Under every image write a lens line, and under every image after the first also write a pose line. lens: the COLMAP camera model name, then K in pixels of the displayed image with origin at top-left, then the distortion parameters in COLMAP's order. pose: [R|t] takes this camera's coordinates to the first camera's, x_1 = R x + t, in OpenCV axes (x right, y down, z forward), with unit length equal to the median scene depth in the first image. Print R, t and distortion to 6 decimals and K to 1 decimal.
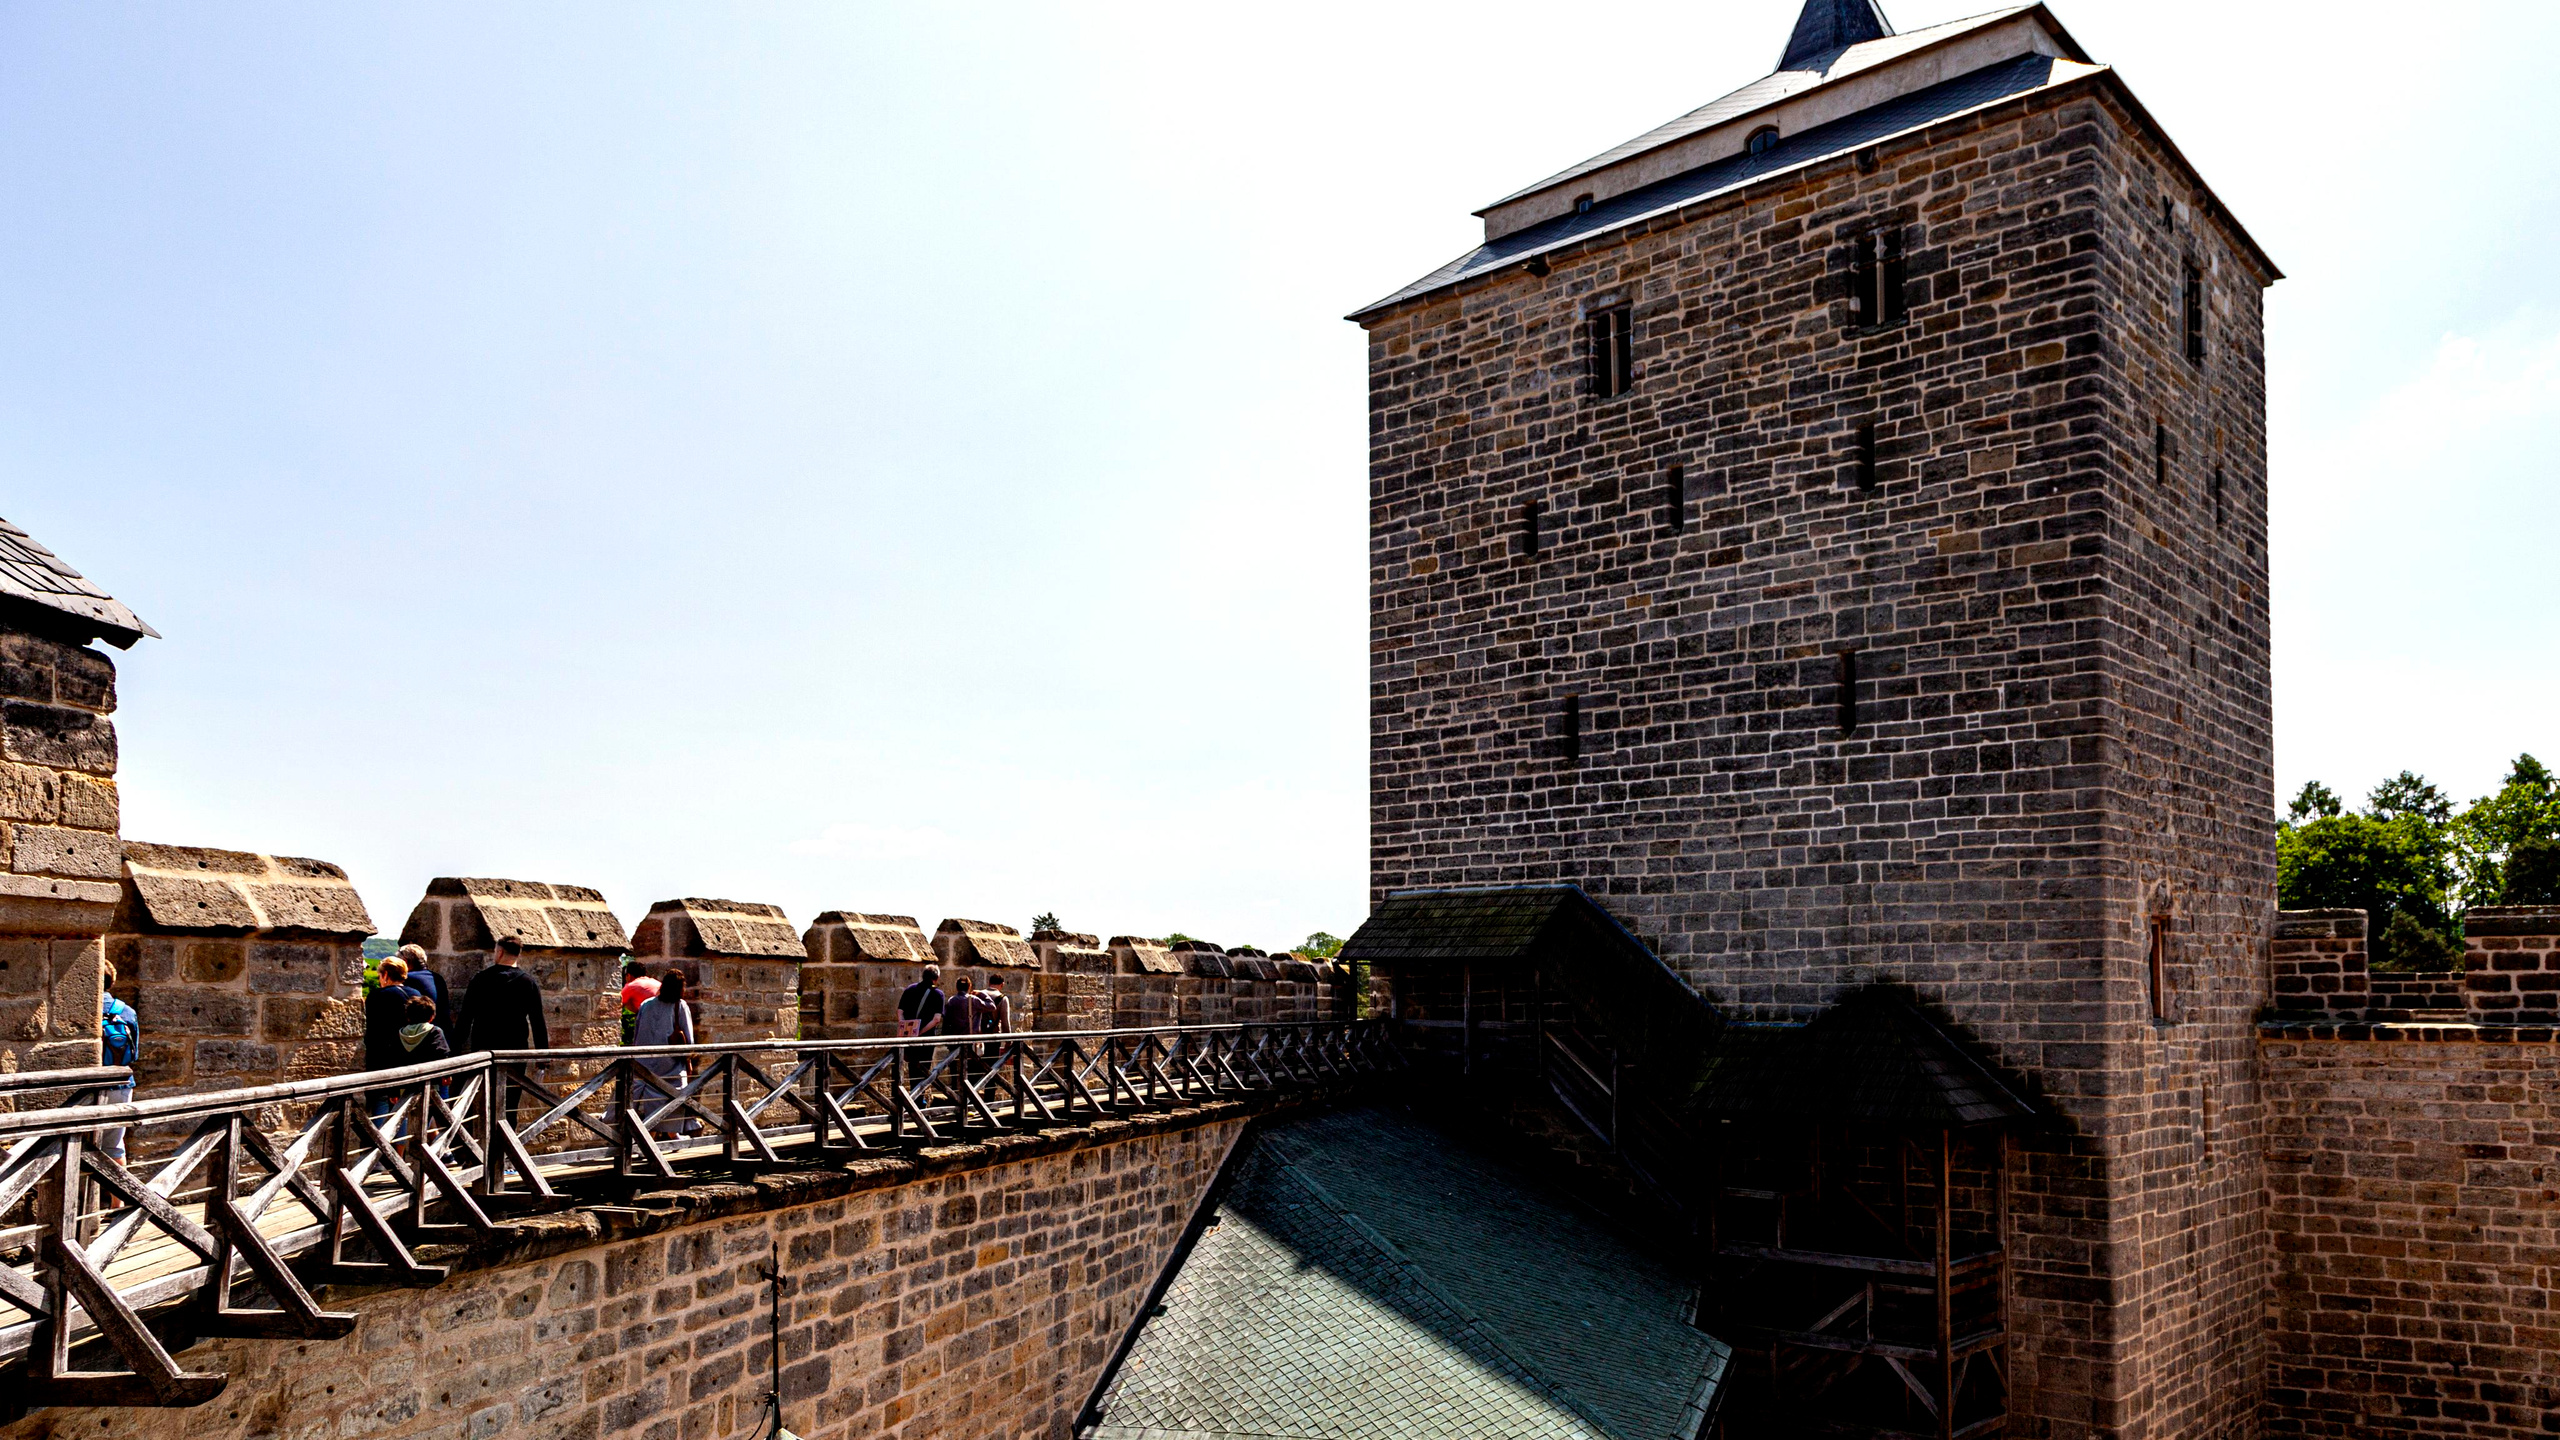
lens RADIAL K [[1803.9, 0, 1289.2], [0, 1803.9, 788.0], [0, 0, 1]] dist [0.014316, -0.009422]
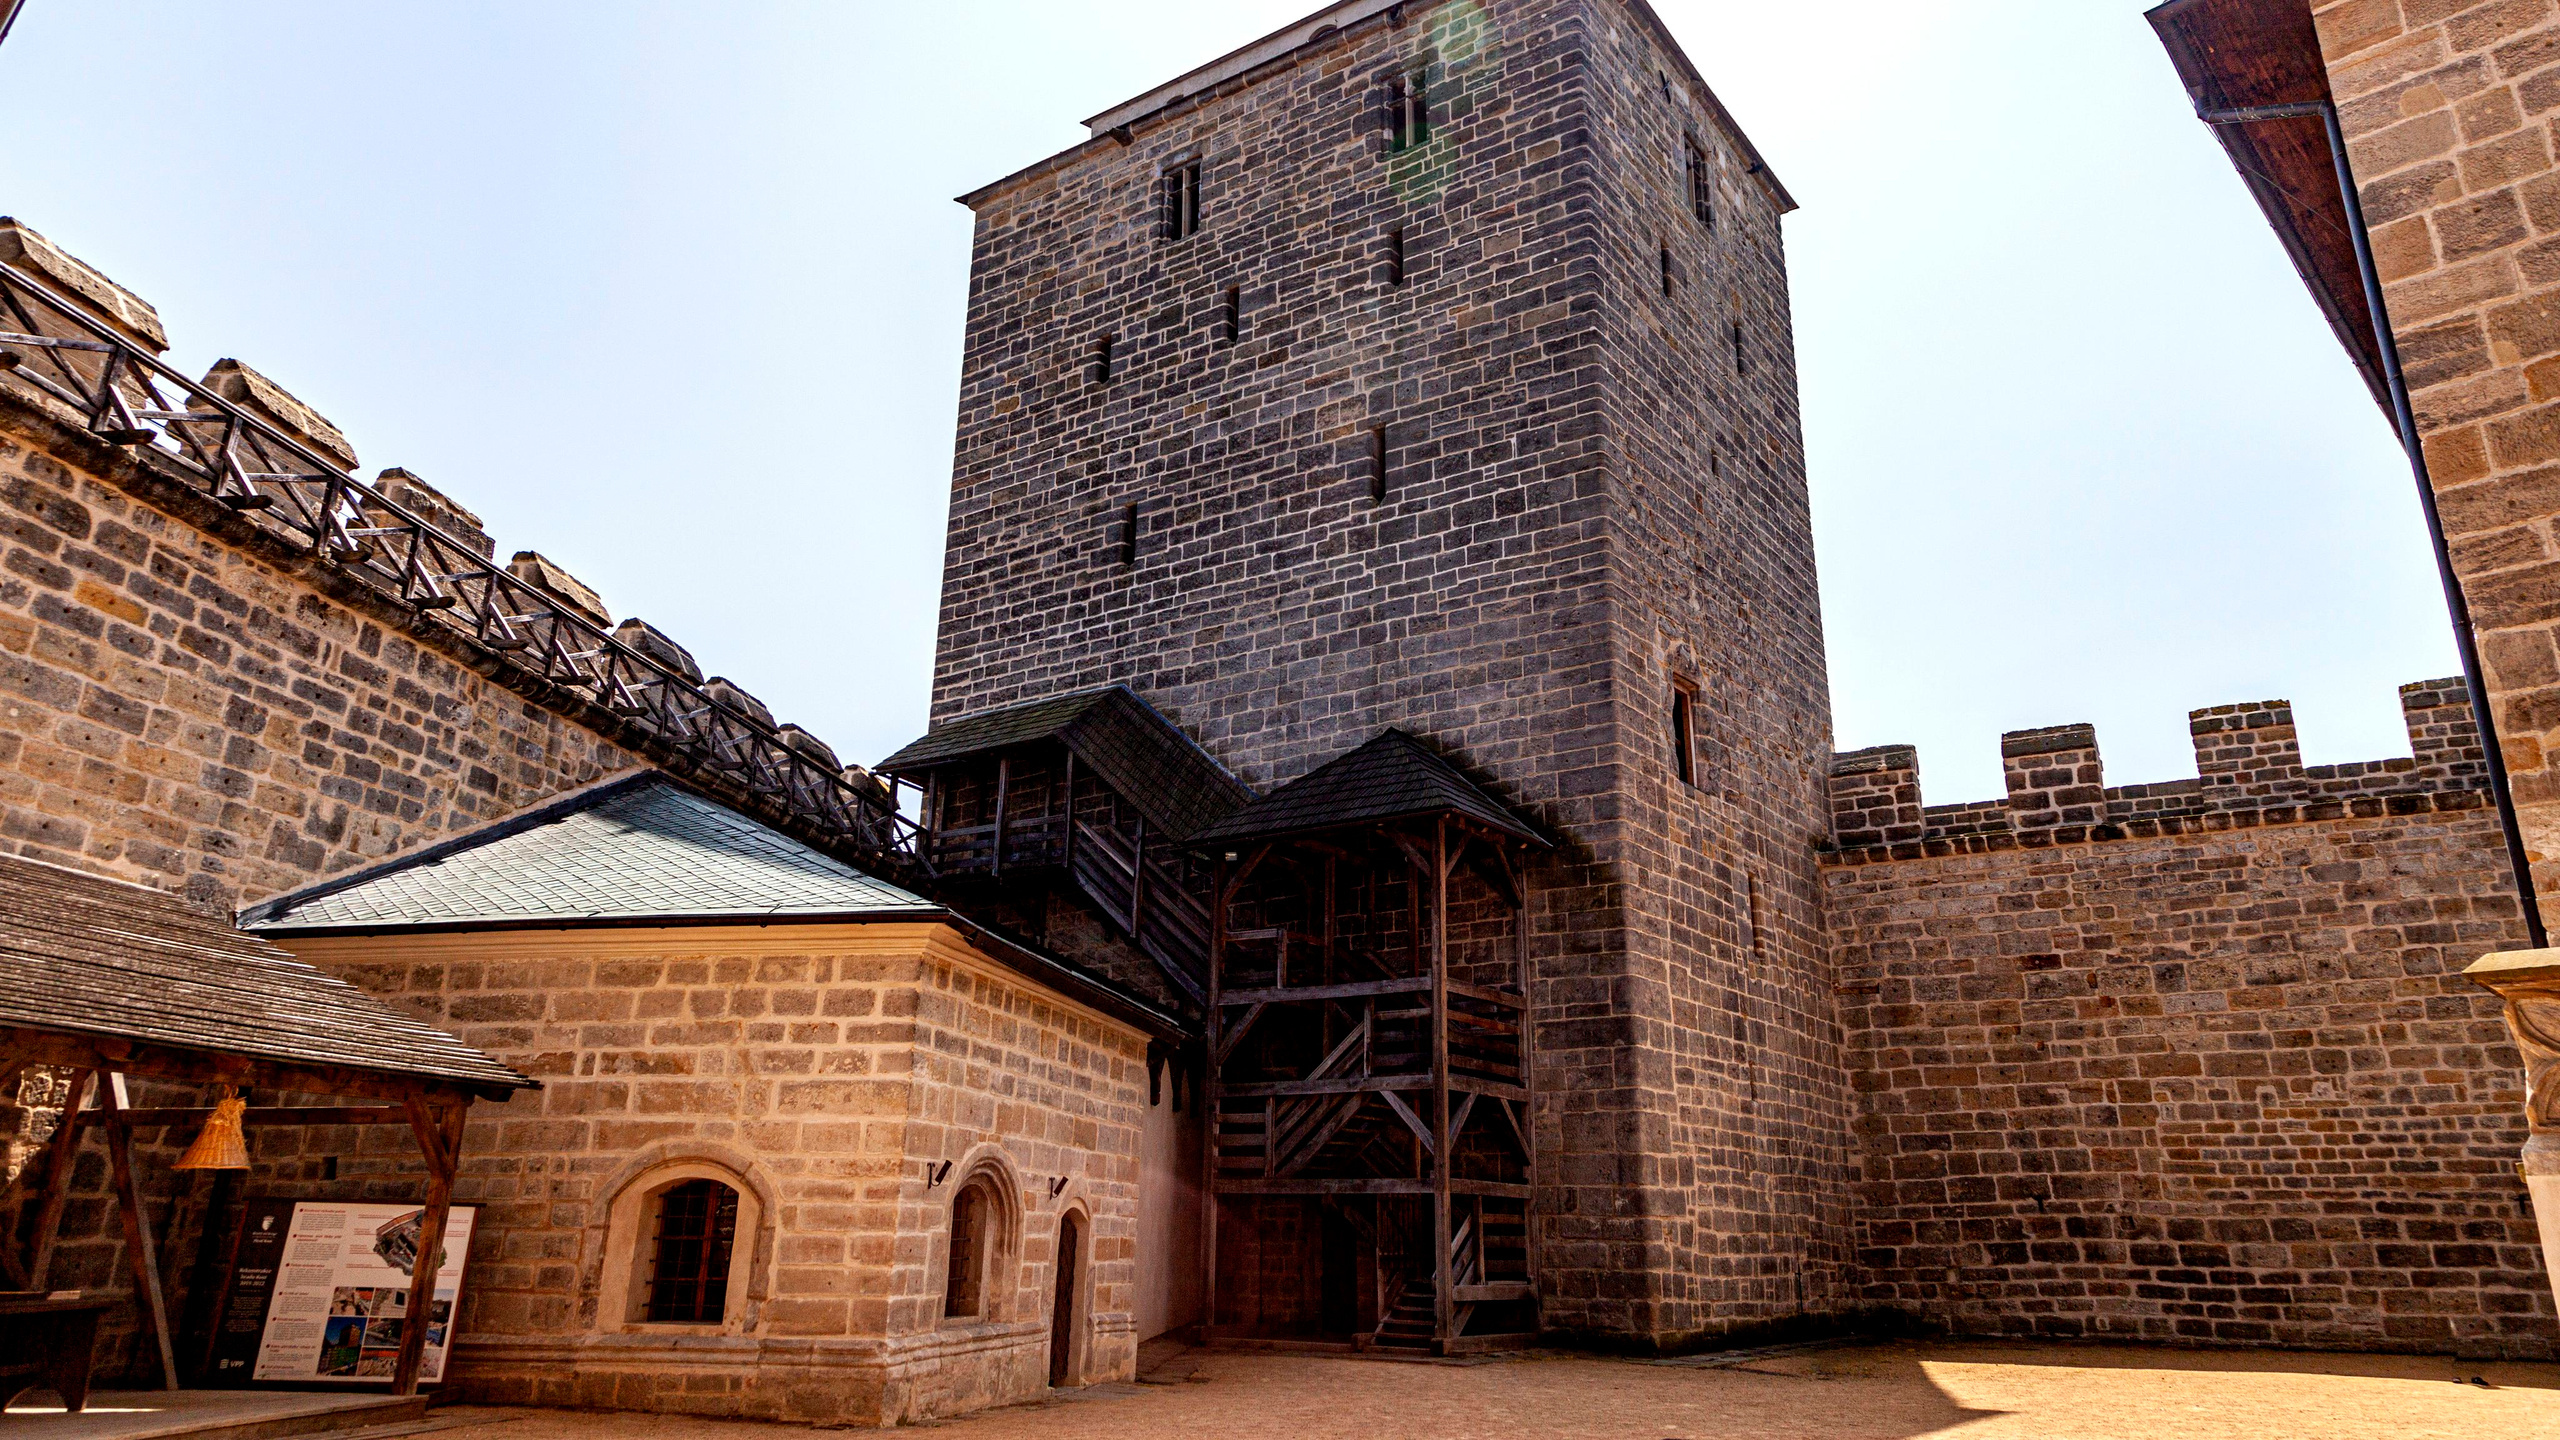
lens RADIAL K [[1651.4, 0, 1347.1], [0, 1651.4, 632.7], [0, 0, 1]] dist [0.008532, 0.002415]
pose [[0.994511, 0.045830, 0.094060, 0.201276], [-0.014528, 0.950744, -0.309637, 0.311828], [-0.103618, 0.306571, 0.946191, 0.150338]]
